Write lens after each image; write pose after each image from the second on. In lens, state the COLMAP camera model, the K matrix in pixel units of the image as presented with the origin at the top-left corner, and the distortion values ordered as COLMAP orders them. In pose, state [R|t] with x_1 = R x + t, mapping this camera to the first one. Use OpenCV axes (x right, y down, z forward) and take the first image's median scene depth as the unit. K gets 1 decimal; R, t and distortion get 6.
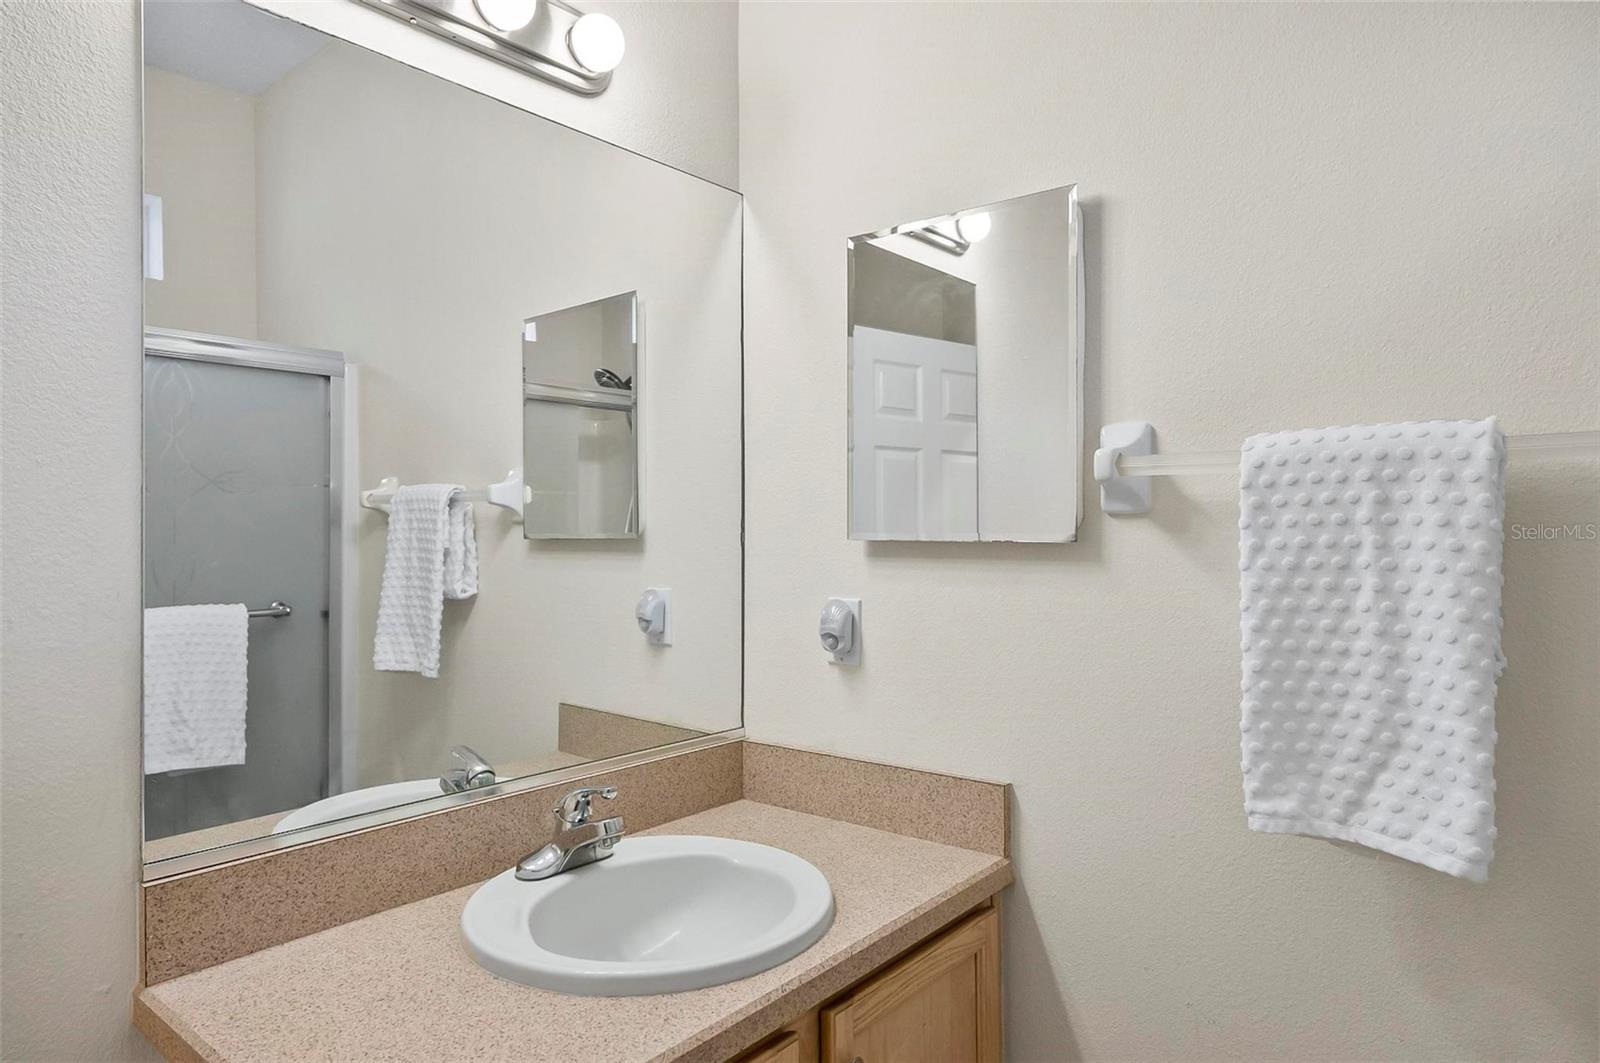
lens RADIAL K [[916.7, 0, 793.8], [0, 916.7, 541.0], [0, 0, 1]] dist [-0.000141, -0.001238]
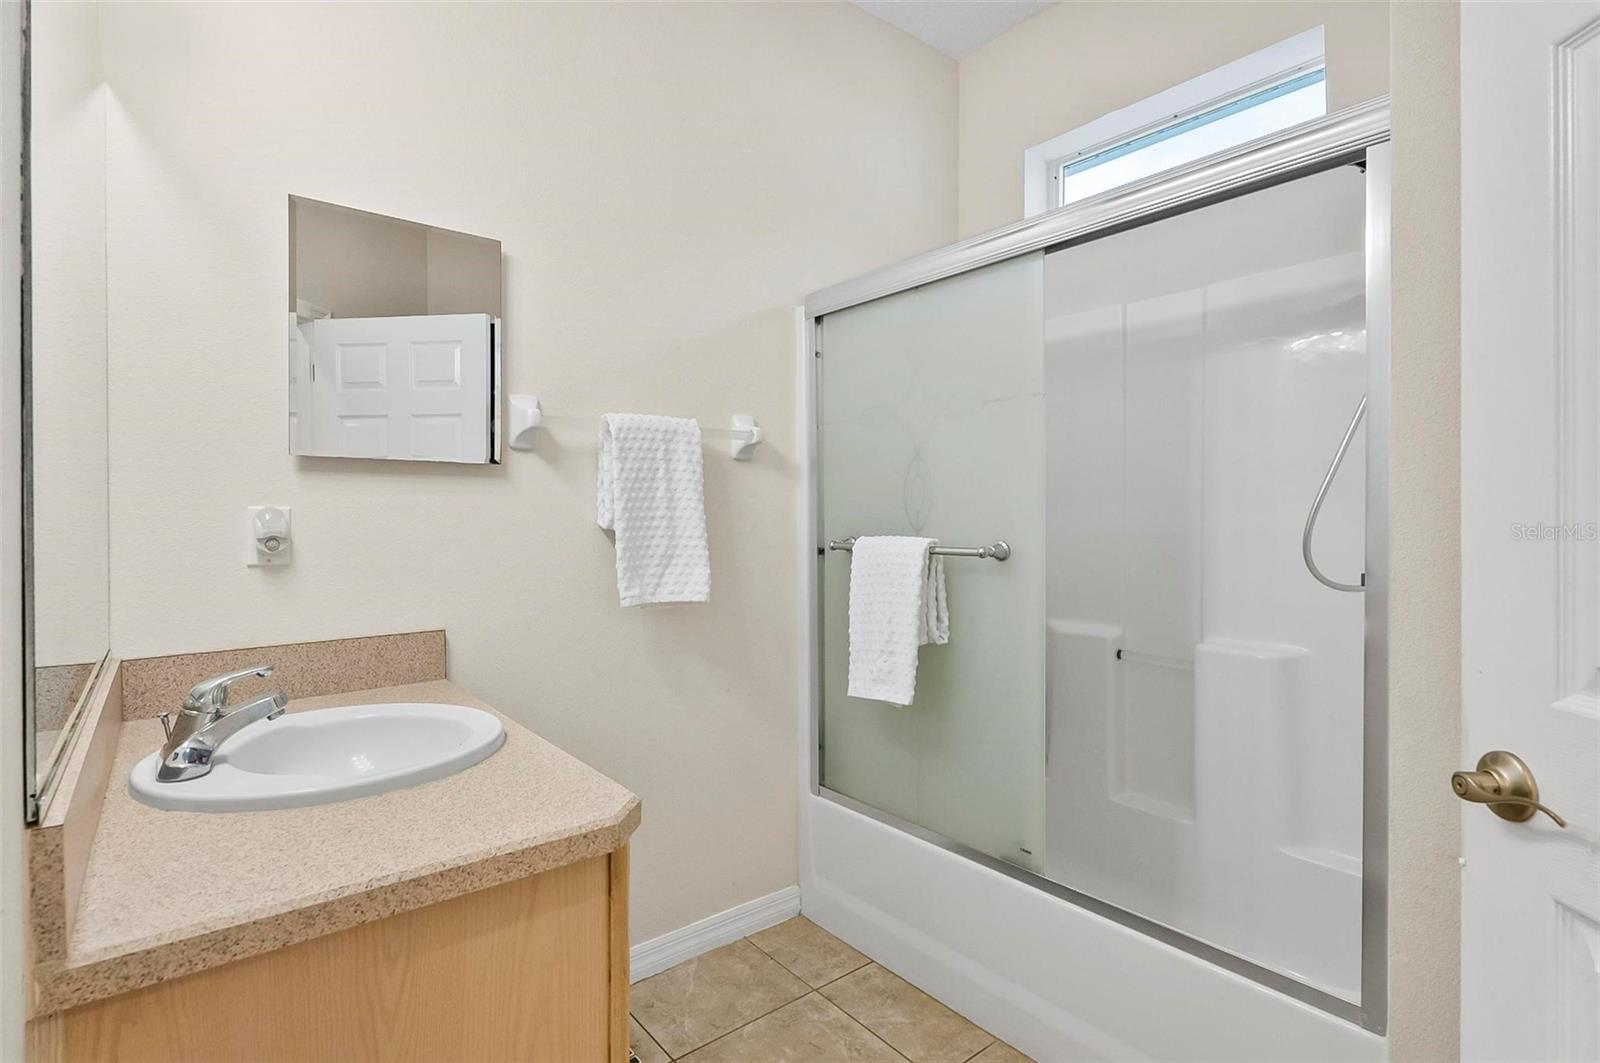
lens RADIAL K [[784.6, 0, 788.2], [0, 784.6, 516.1], [0, 0, 1]] dist [-0.002909, -0.001041]
pose [[0.225838, -0.002902, 0.974161, -1.157628], [-0.001503, 0.999993, 0.003327, 0.110606], [-0.974164, -0.002215, 0.225832, 0.257108]]
